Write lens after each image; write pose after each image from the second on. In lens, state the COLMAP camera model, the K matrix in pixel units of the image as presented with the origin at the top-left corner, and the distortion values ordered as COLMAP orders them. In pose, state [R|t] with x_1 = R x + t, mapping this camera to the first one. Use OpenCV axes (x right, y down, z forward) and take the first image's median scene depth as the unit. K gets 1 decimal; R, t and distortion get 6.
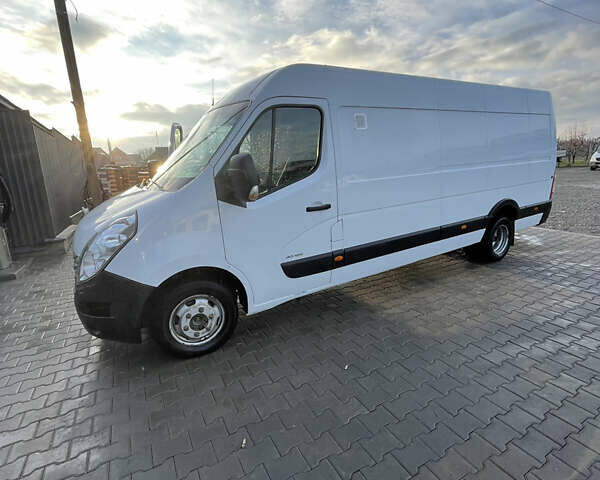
lens RADIAL K [[314.1, 0, 297.3], [0, 314.1, 238.1], [0, 0, 1]] dist [-0.003262, 0.000932]
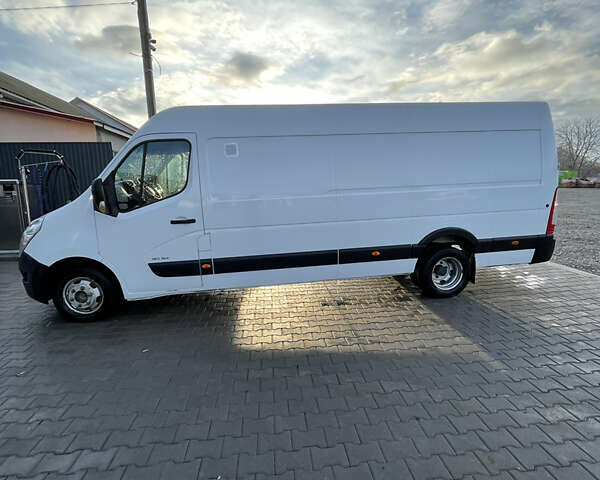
lens RADIAL K [[314.1, 0, 297.3], [0, 314.1, 238.1], [0, 0, 1]] dist [-0.003262, 0.000932]
pose [[0.925566, 0.085326, -0.368845, 0.937684], [-0.101398, 0.994547, -0.024374, -0.048091], [0.364754, 0.059960, 0.929171, 0.036931]]
